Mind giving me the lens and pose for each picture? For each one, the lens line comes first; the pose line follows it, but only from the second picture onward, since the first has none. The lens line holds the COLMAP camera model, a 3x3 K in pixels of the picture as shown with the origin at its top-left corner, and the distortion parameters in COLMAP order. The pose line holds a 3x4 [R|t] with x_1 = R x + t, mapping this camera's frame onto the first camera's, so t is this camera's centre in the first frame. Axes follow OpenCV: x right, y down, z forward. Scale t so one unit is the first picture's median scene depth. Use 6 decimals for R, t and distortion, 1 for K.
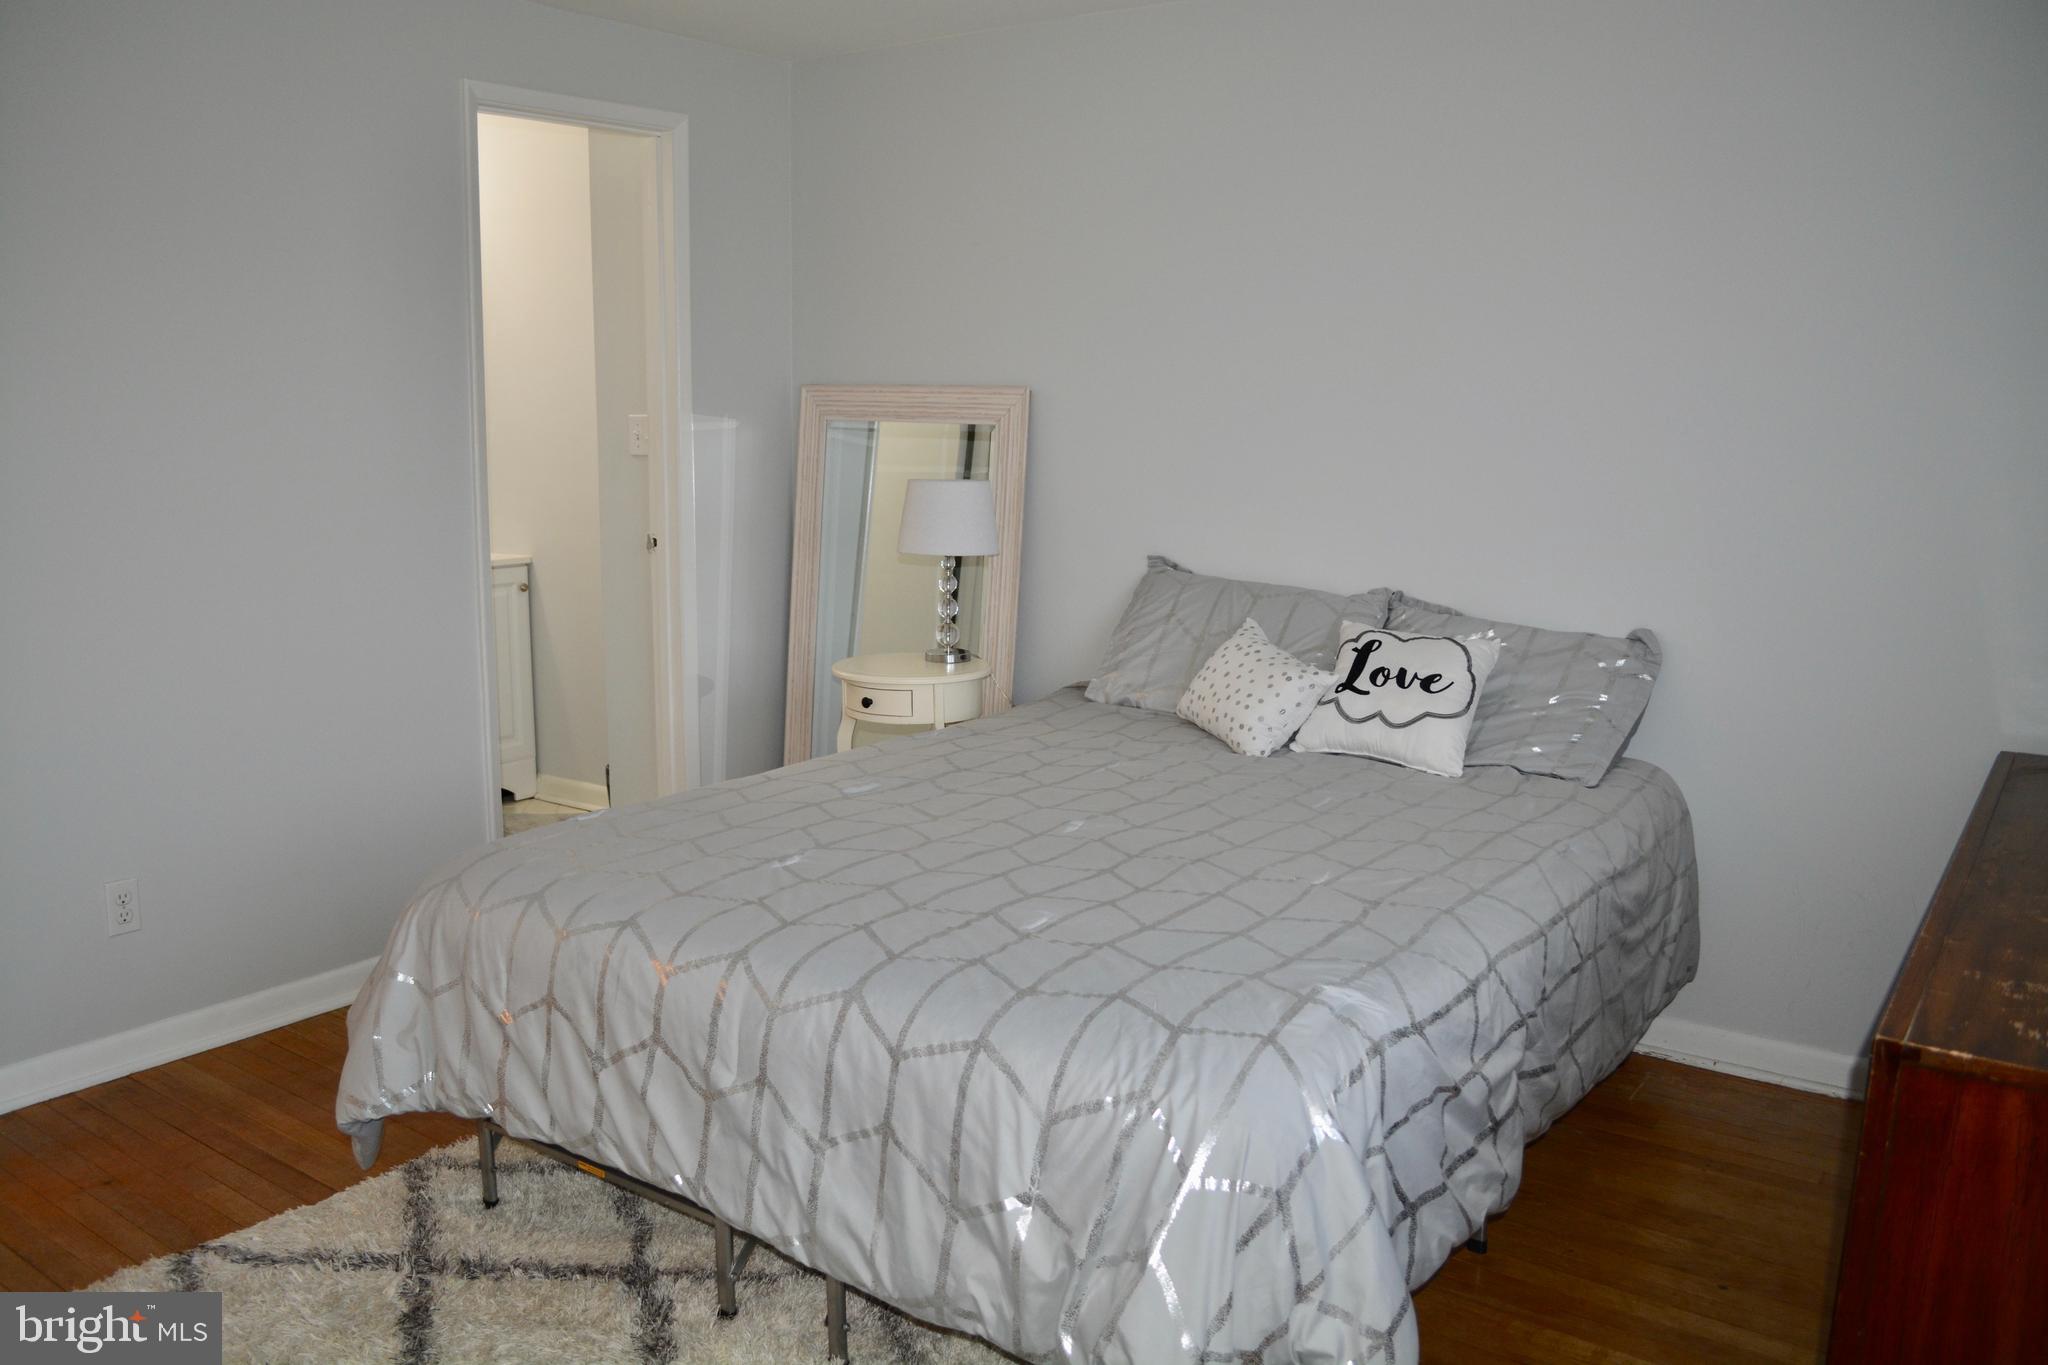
lens RADIAL K [[1611.0, 0, 1010.7], [0, 1611.0, 685.9], [0, 0, 1]] dist [-0.078598, 0.004513]
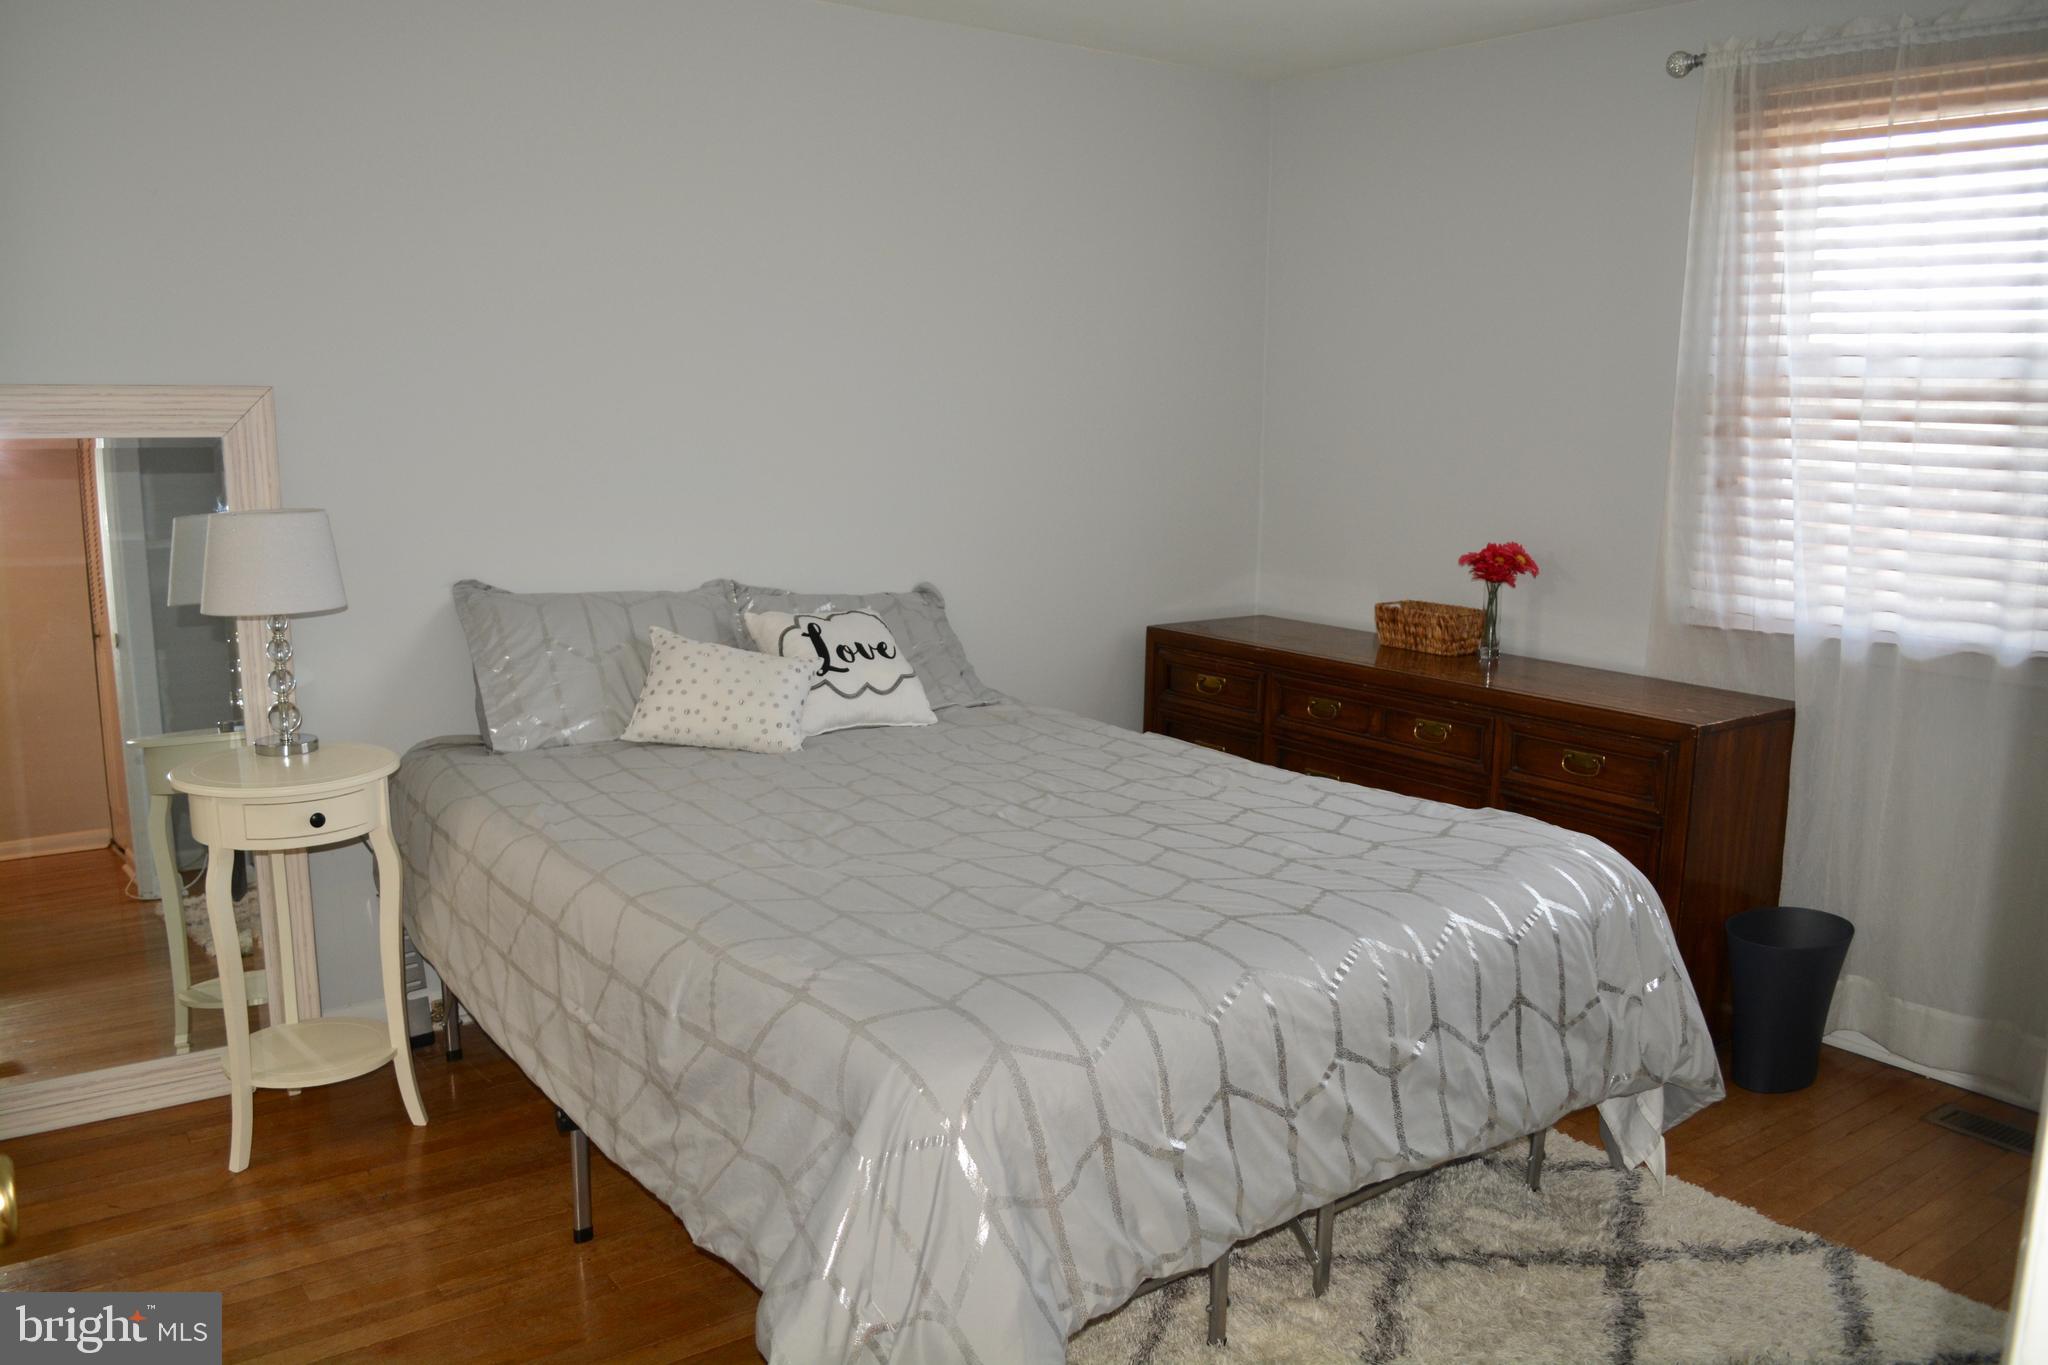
lens RADIAL K [[1611.0, 0, 1010.7], [0, 1611.0, 685.9], [0, 0, 1]] dist [-0.078598, 0.004513]
pose [[0.316337, -0.173935, 0.932565, -0.769114], [0.159232, 0.978836, 0.128552, -0.108685], [-0.935188, 0.107829, 0.337338, 0.538583]]
